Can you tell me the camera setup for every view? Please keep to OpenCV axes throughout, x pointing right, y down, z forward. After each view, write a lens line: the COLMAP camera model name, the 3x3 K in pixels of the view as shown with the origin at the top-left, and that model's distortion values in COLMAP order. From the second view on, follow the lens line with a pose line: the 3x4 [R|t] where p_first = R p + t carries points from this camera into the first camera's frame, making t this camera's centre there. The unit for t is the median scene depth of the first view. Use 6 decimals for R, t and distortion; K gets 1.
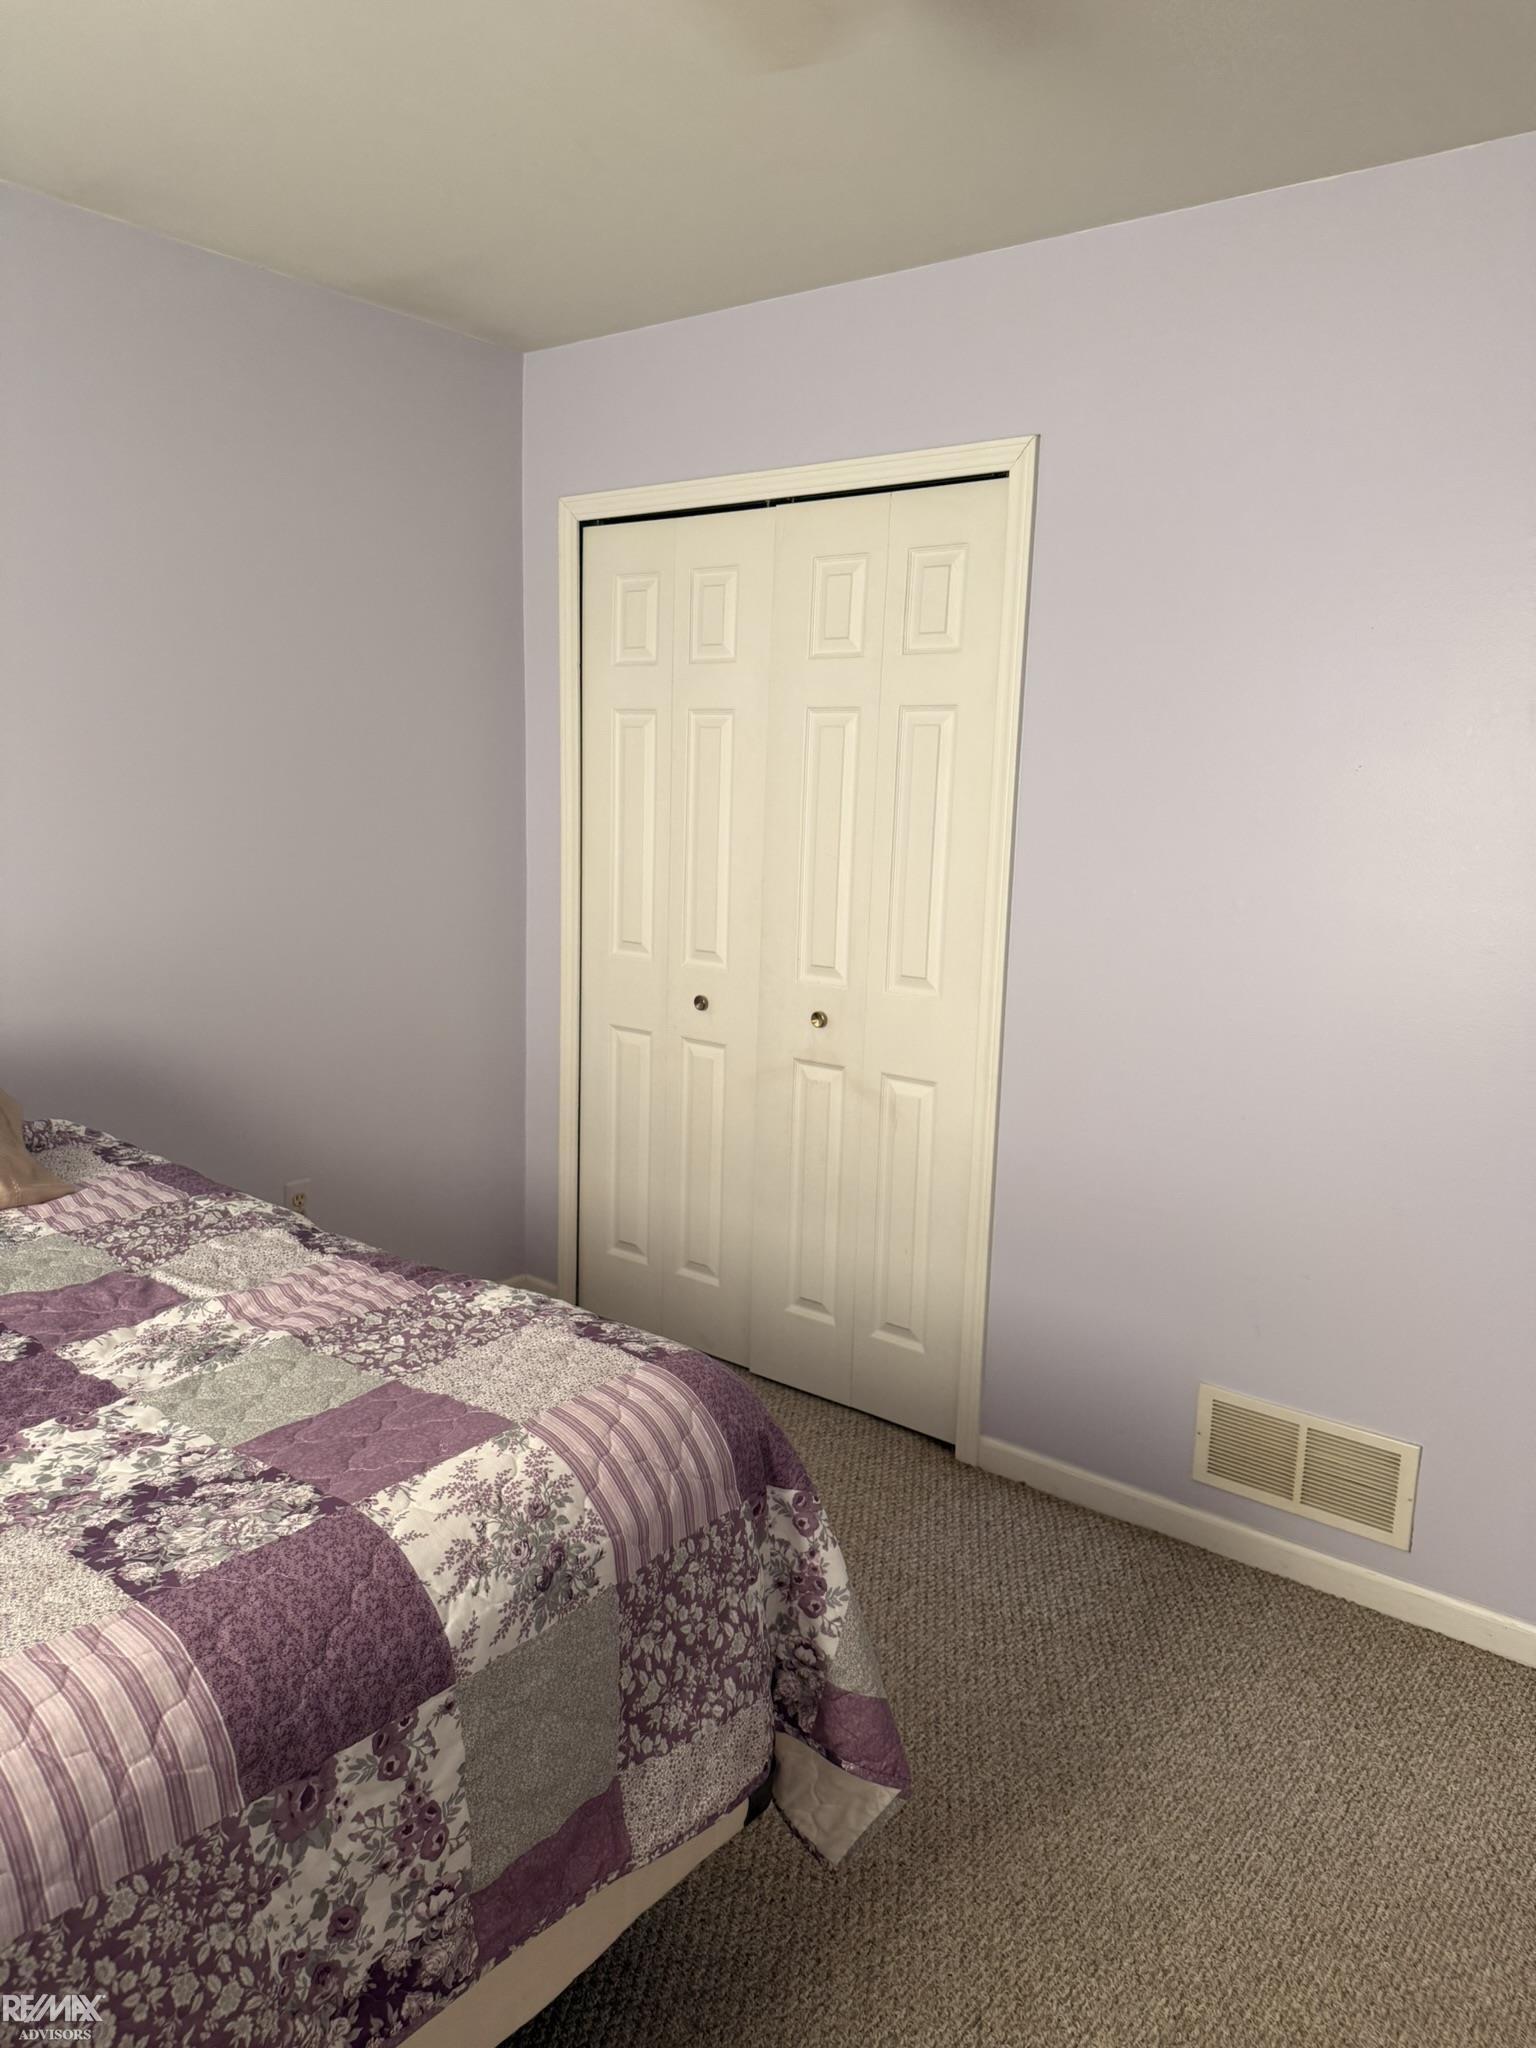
lens RADIAL K [[1448.9, 0, 767.2], [0, 1448.9, 1036.4], [0, 0, 1]] dist [0.000751, -0.009547]
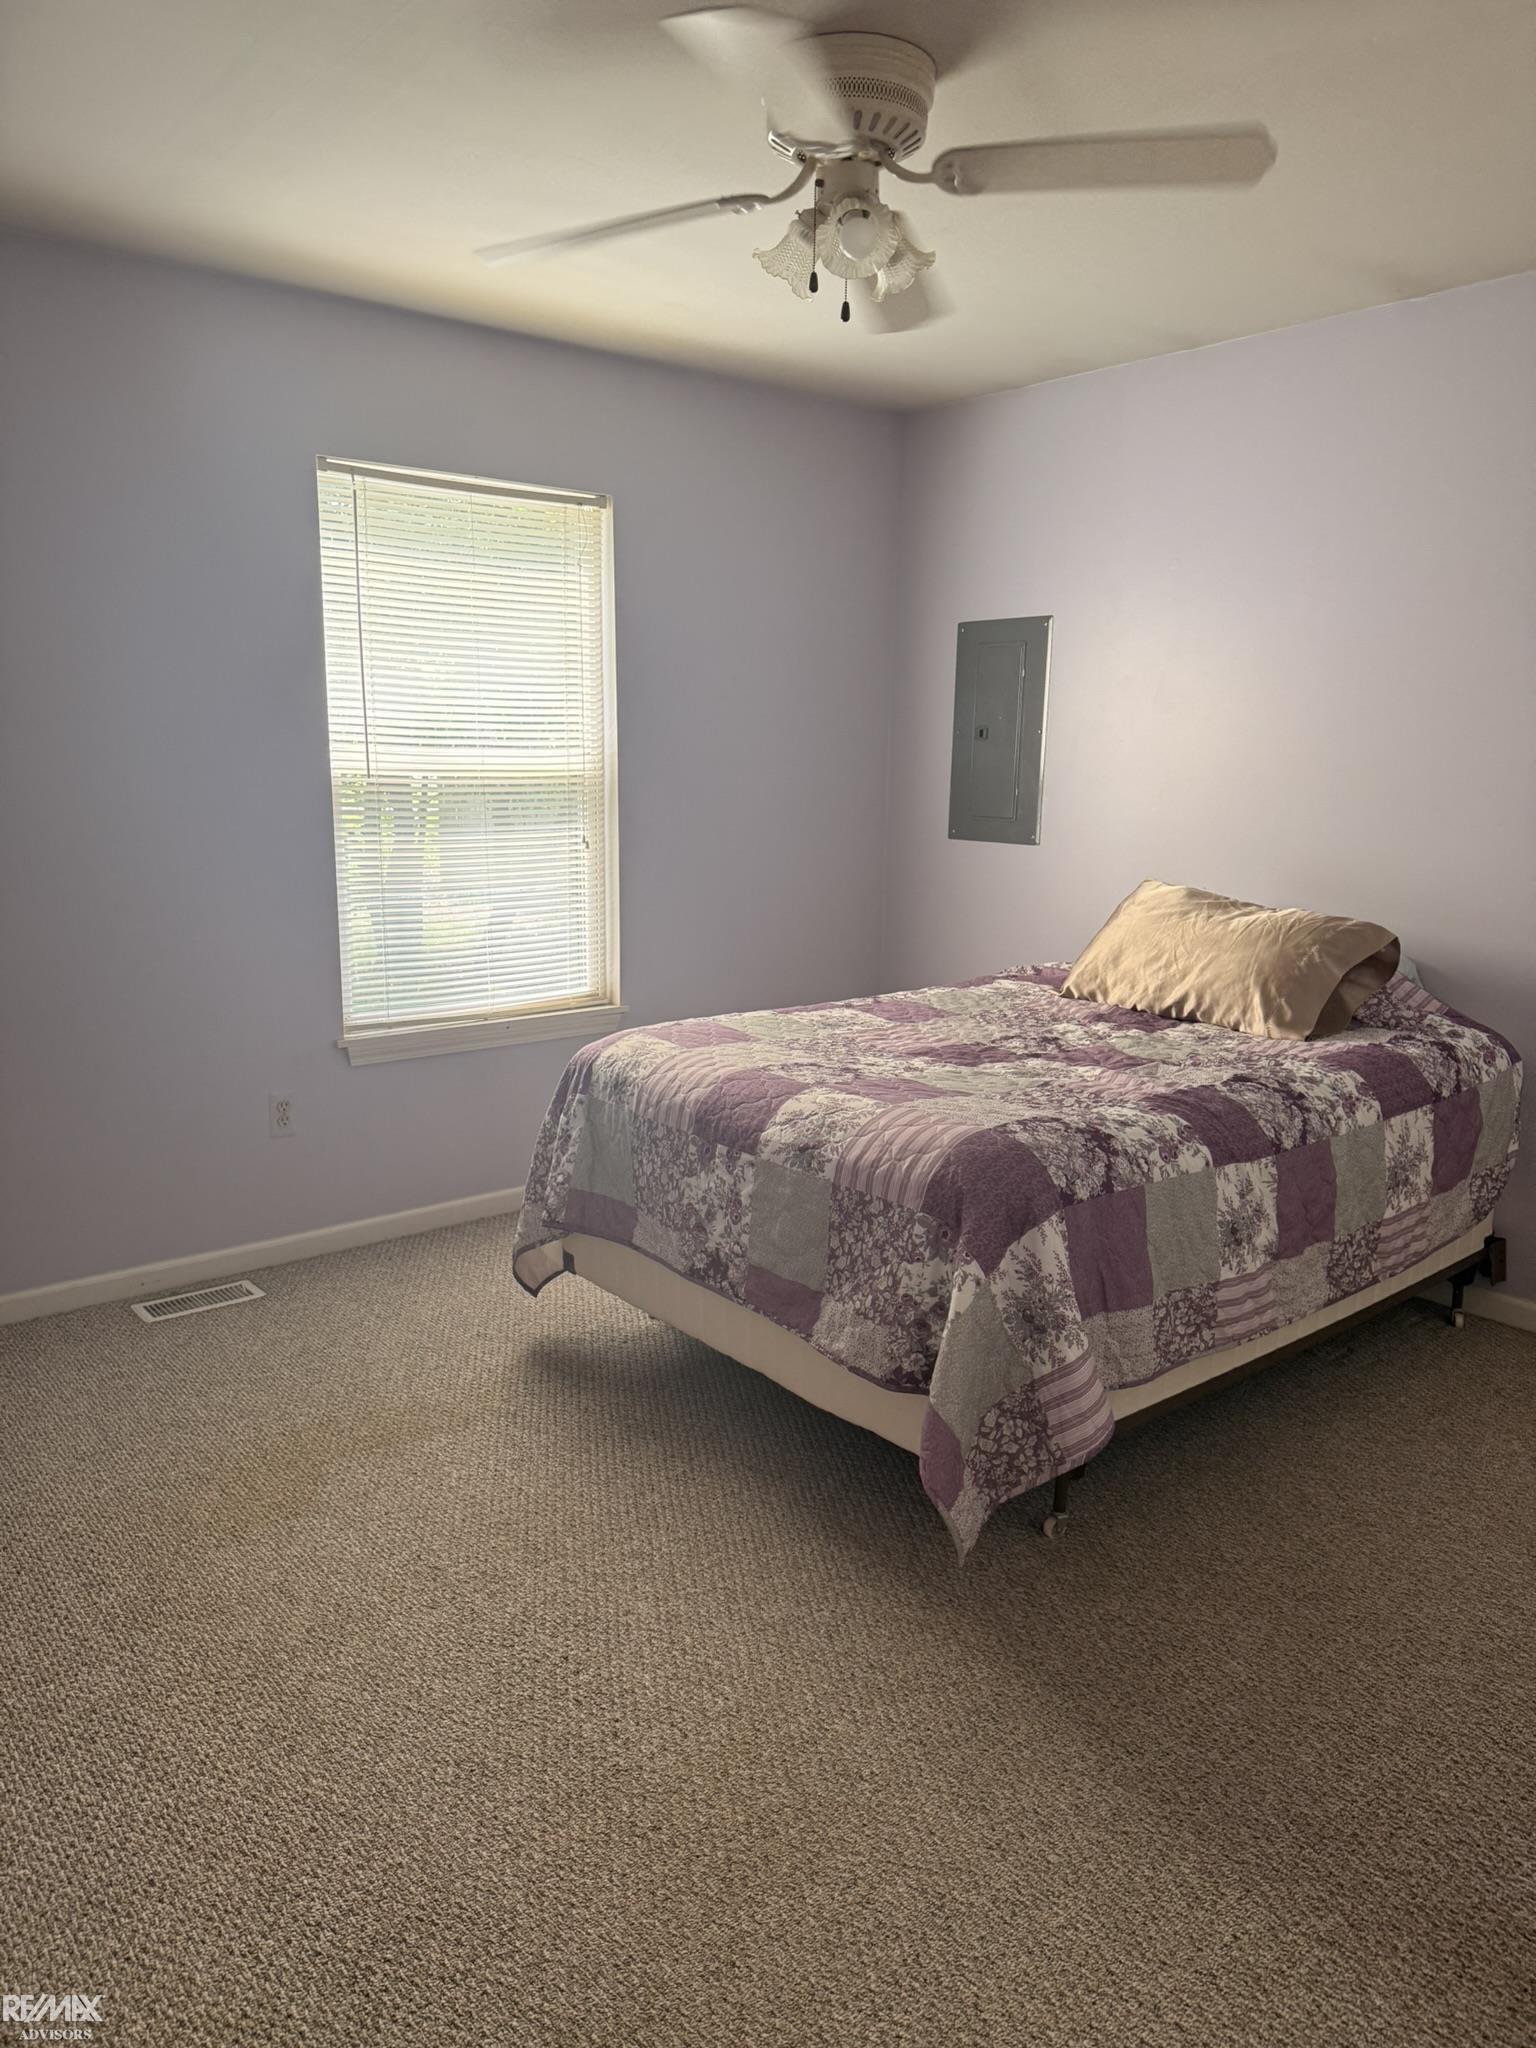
lens RADIAL K [[1448.9, 0, 774.2], [0, 1448.9, 1014.1], [0, 0, 1]] dist [0.000751, -0.009547]
pose [[-0.198491, 0.154578, -0.967836, 1.760071], [-0.192517, 0.962098, 0.193145, -0.166500], [0.961009, 0.224663, -0.161209, 1.286933]]
